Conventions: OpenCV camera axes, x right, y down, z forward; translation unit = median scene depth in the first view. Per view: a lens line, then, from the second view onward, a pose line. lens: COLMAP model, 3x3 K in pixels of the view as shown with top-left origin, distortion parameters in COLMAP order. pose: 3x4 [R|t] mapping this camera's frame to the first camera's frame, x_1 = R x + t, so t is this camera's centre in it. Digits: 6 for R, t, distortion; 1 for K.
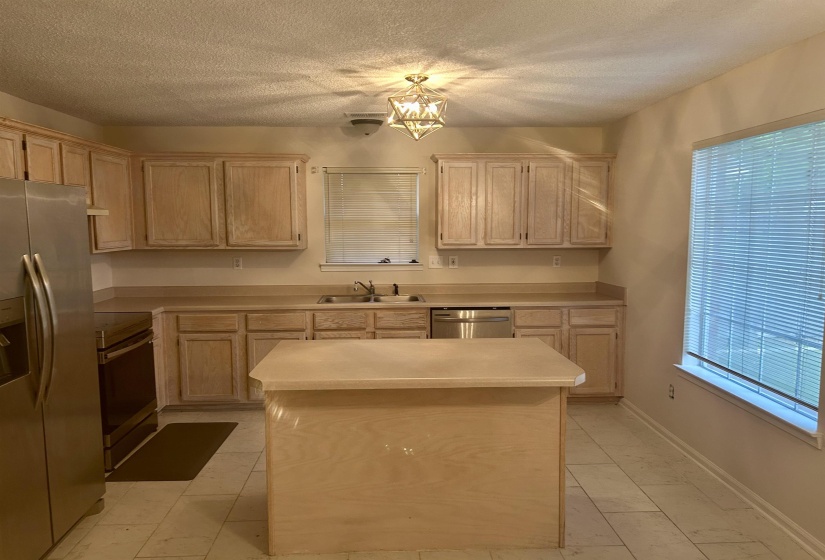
lens RADIAL K [[621.6, 0, 408.2], [0, 621.6, 290.7], [0, 0, 1]] dist [0.065257, -0.079631]
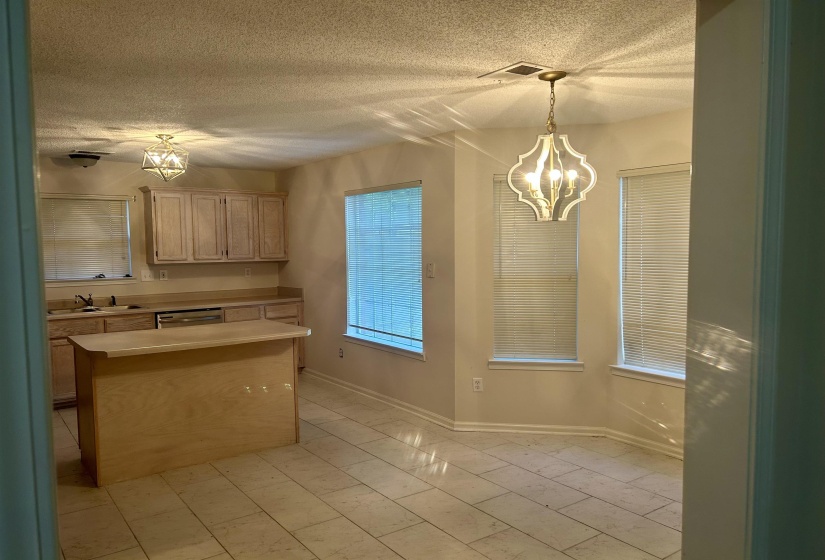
lens RADIAL K [[621.6, 0, 412.4], [0, 621.6, 295.8], [0, 0, 1]] dist [0.065257, -0.079631]
pose [[0.832819, -0.052652, 0.551036, -0.220731], [0.066754, 0.997754, -0.005554, 0.035919], [-0.549506, 0.041410, 0.834463, -0.304723]]
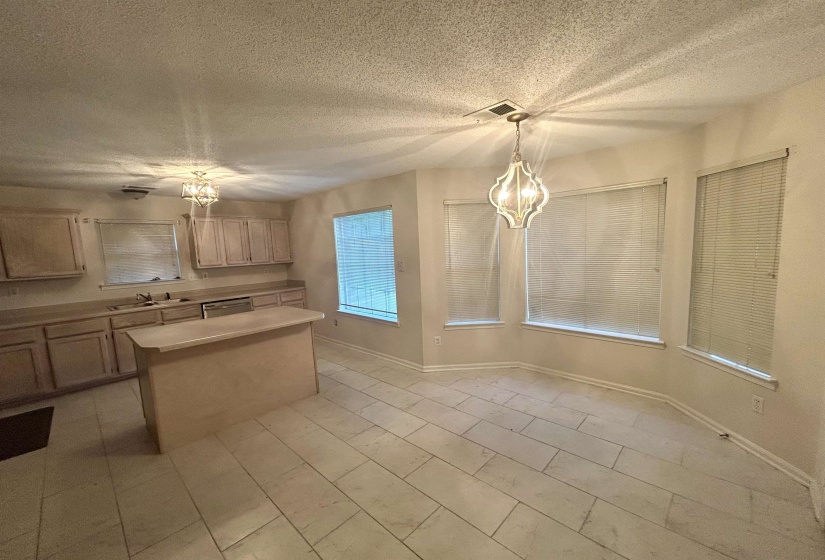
lens RADIAL K [[333.3, 0, 413.5], [0, 333.3, 291.1], [0, 0, 1]] dist [-0.000866, 0.001102]
pose [[0.716747, -0.118699, 0.687157, -0.172543], [0.111345, 0.992244, 0.055260, 0.009045], [-0.688387, 0.036904, 0.724404, -0.074533]]
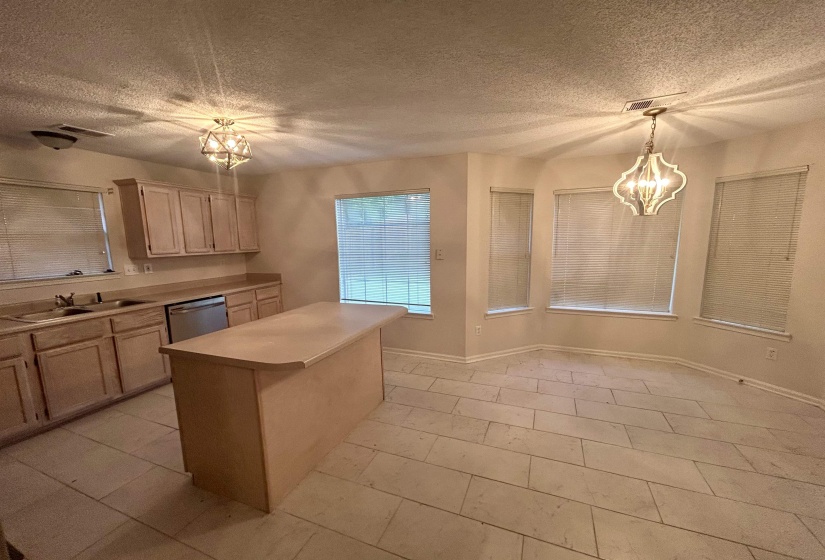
lens RADIAL K [[333.3, 0, 413.6], [0, 333.3, 291.8], [0, 0, 1]] dist [-0.000866, 0.001102]
pose [[0.414440, -0.150110, 0.897611, -0.353358], [0.112512, 0.987188, 0.113142, -0.018309], [-0.903095, 0.054102, 0.426020, 0.266088]]
